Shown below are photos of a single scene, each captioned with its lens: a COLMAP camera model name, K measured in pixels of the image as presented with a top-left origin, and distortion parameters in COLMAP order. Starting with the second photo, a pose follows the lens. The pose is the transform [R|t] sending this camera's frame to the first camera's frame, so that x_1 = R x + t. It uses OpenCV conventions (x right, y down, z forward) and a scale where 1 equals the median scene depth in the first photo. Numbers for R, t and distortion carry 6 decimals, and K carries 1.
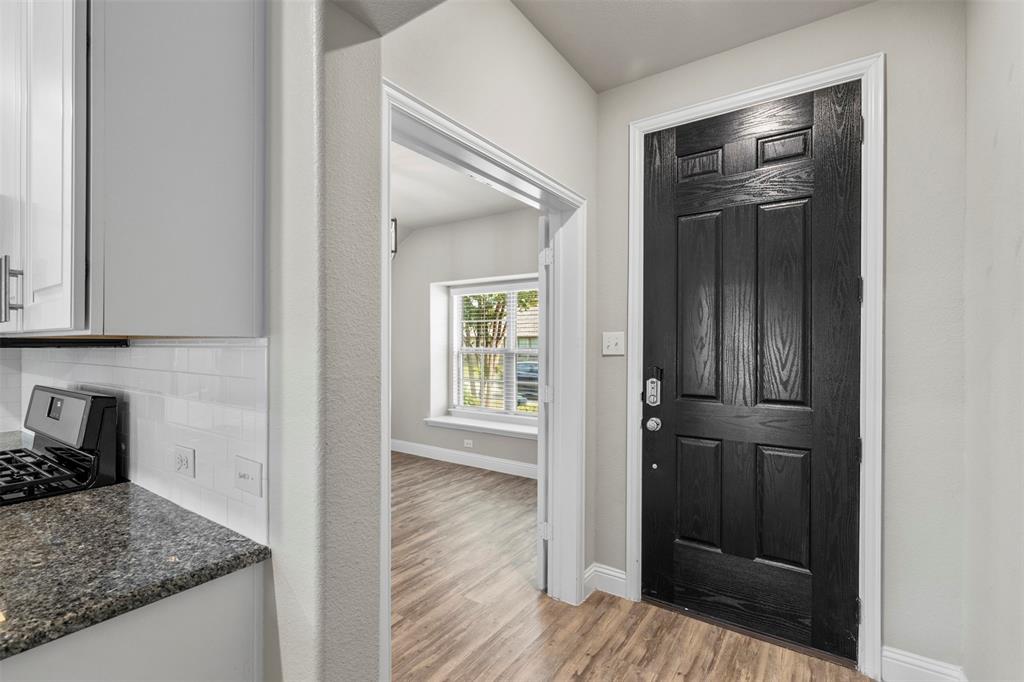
lens RADIAL K [[461.8, 0, 512.6], [0, 461.8, 344.7], [0, 0, 1]] dist [-0.002458, 0.000472]
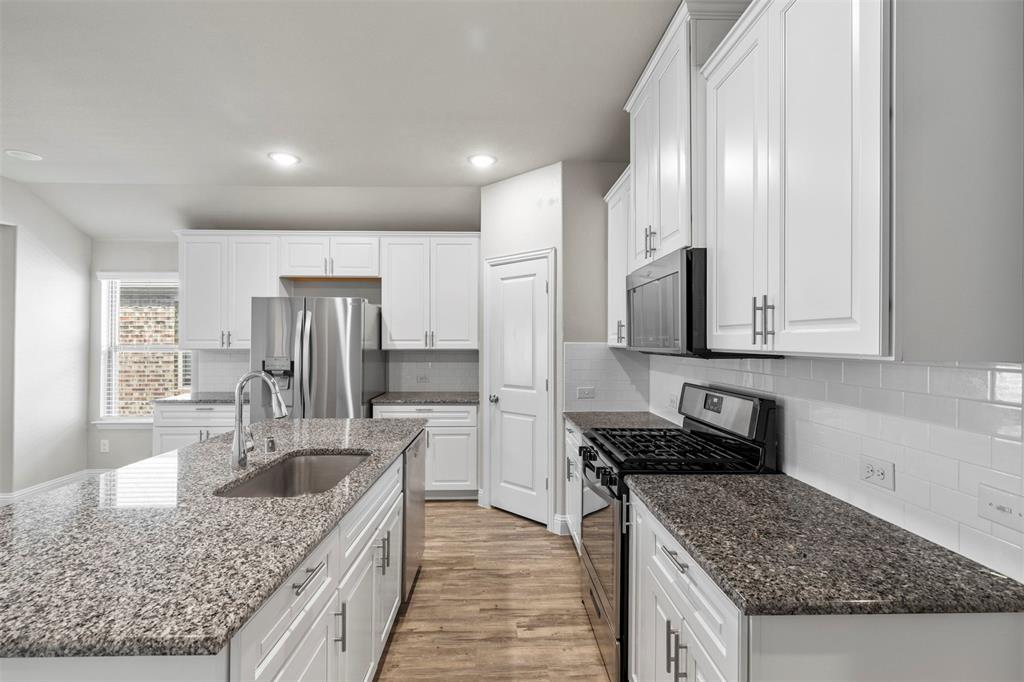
lens RADIAL K [[462.8, 0, 510.9], [0, 462.8, 336.5], [0, 0, 1]] dist [-0.005840, 0.001828]
pose [[0.588431, -0.007942, -0.808508, -0.236600], [-0.005205, 0.999894, -0.013610, -0.026474], [0.808531, 0.012216, 0.588327, -0.207197]]
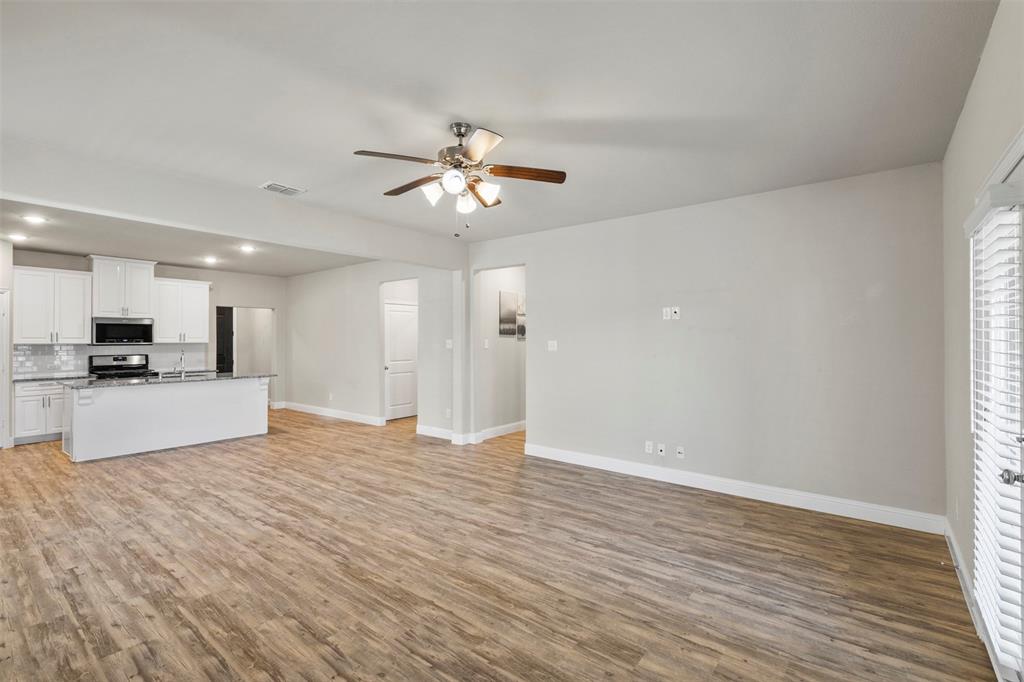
lens RADIAL K [[462.8, 0, 514.2], [0, 462.8, 336.2], [0, 0, 1]] dist [-0.005840, 0.001828]
pose [[0.066285, 0.007875, 0.997770, -4.577589], [0.008739, 0.999926, -0.008473, -0.012476], [-0.997762, 0.009281, 0.066211, -2.750149]]
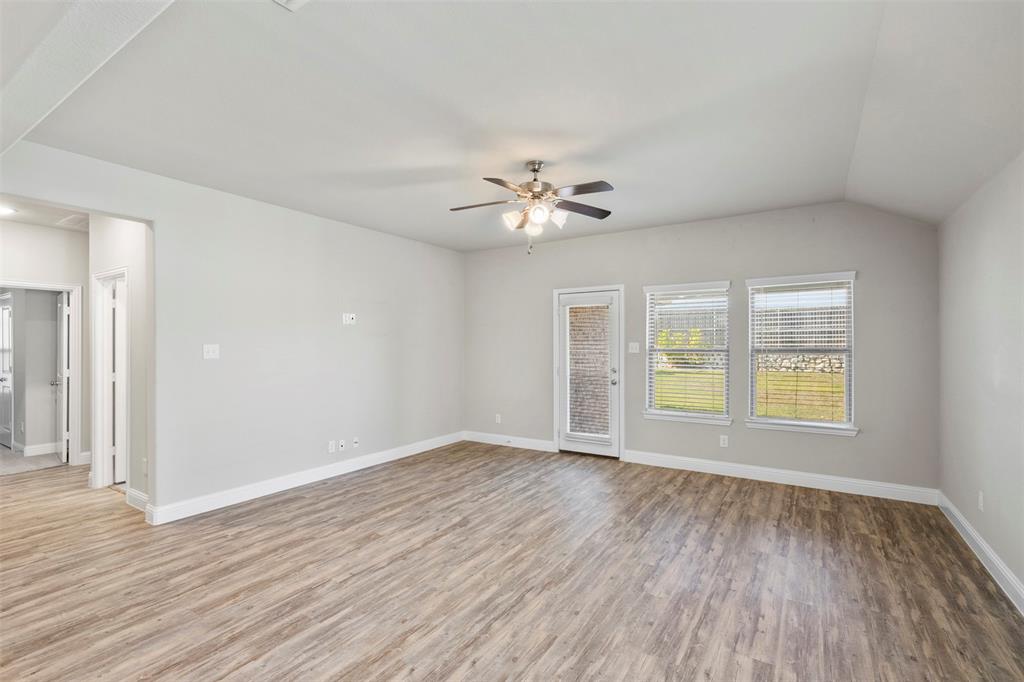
lens RADIAL K [[462.8, 0, 510.9], [0, 462.8, 343.1], [0, 0, 1]] dist [-0.005840, 0.001828]
pose [[-0.999601, 0.000406, -0.028236, -2.934234], [0.000160, 0.999962, 0.008704, -0.028428], [0.028239, 0.008696, -0.999563, -0.675246]]
